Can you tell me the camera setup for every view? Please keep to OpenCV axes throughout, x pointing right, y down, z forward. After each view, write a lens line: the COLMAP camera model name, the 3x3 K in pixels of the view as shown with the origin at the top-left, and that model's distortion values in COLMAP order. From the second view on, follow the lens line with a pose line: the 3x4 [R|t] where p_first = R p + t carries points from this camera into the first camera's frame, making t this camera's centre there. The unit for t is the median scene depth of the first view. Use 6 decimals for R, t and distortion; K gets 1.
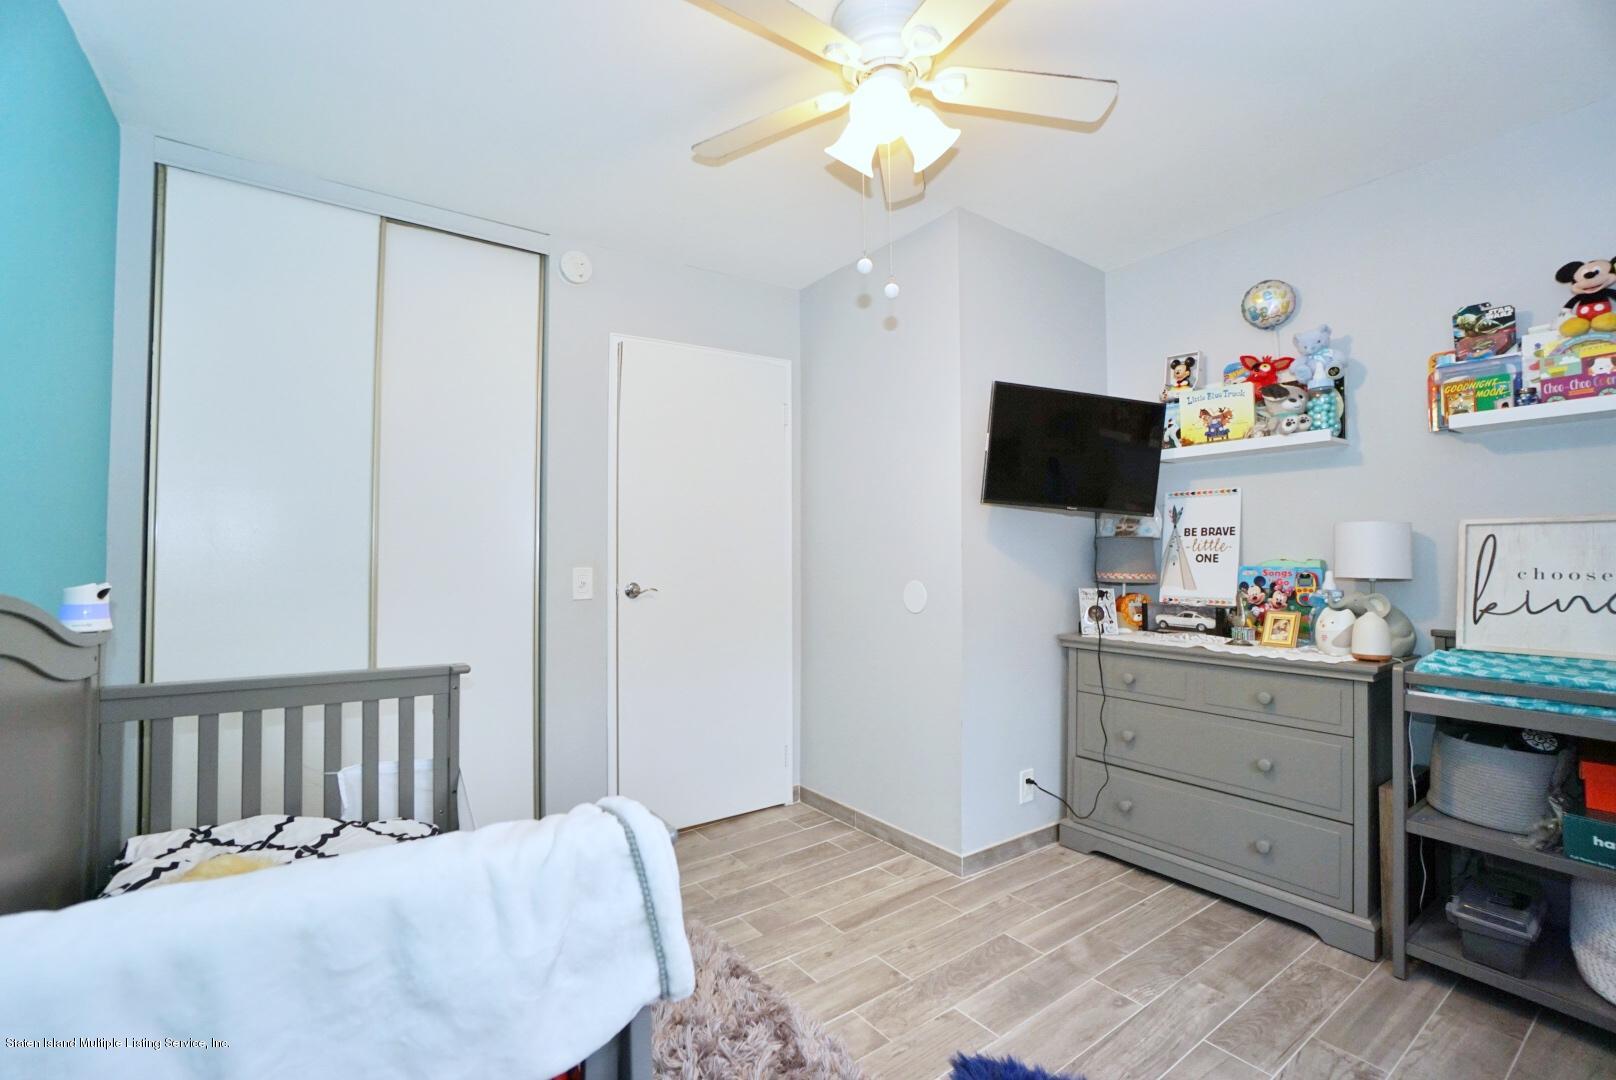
lens RADIAL K [[710.2, 0, 799.8], [0, 710.2, 539.5], [0, 0, 1]] dist [-0.062610, 0.022560]
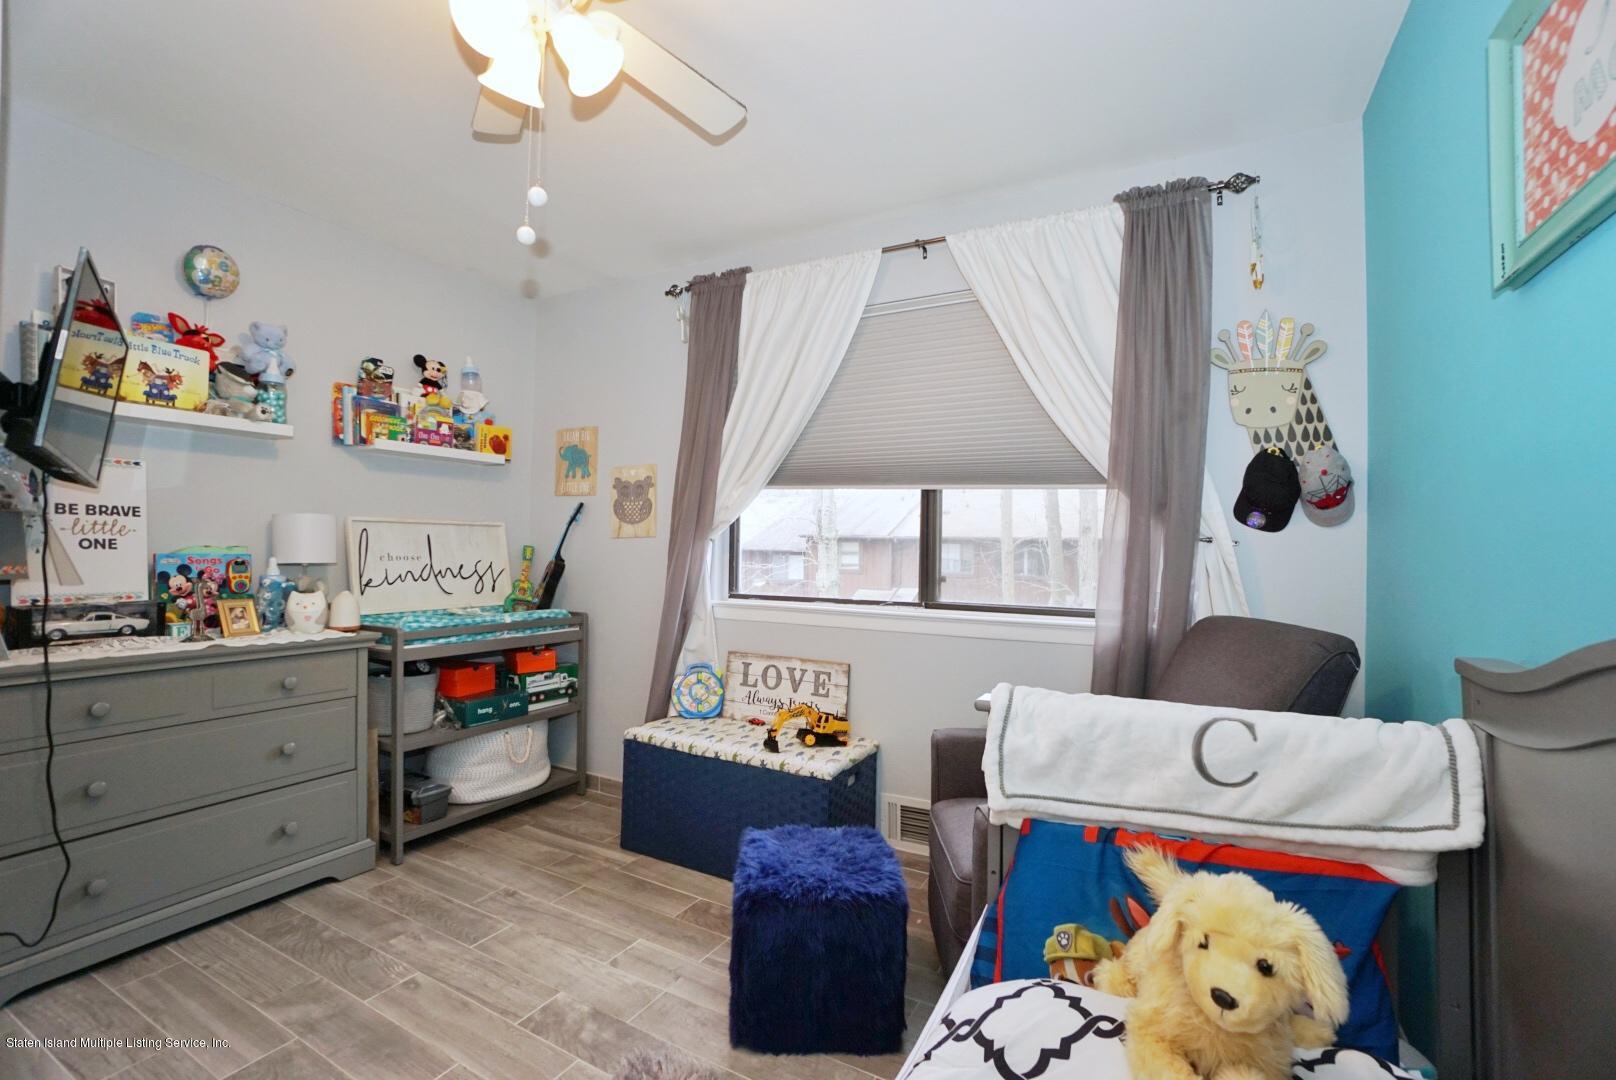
lens RADIAL K [[710.2, 0, 801.4], [0, 710.2, 539.7], [0, 0, 1]] dist [-0.062610, 0.022560]
pose [[-0.441755, 0.006399, 0.897113, -0.541943], [-0.033226, 0.999172, -0.023489, 0.016499], [-0.896520, -0.040184, -0.441176, 0.739967]]
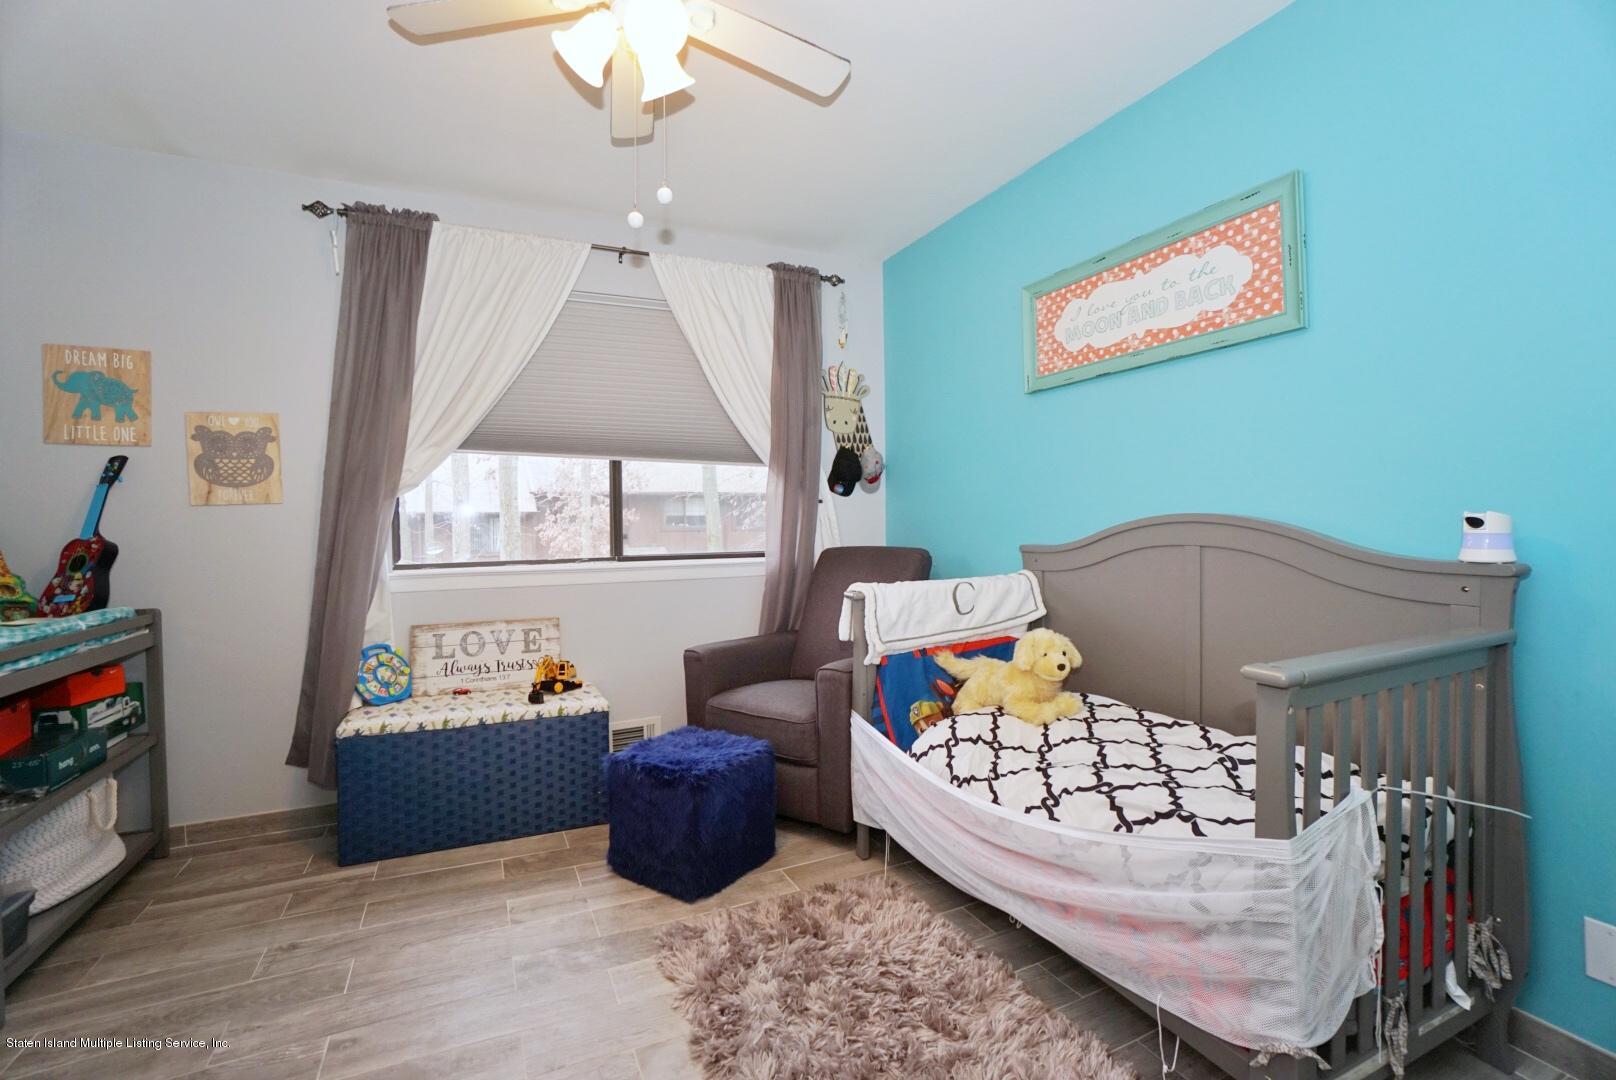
lens RADIAL K [[710.2, 0, 797.6], [0, 710.2, 539.2], [0, 0, 1]] dist [-0.062610, 0.022560]
pose [[-0.984218, 0.012367, 0.176527, -0.174149], [0.012805, 0.999917, 0.001342, 0.053911], [-0.176496, 0.003581, -0.984295, 1.323576]]
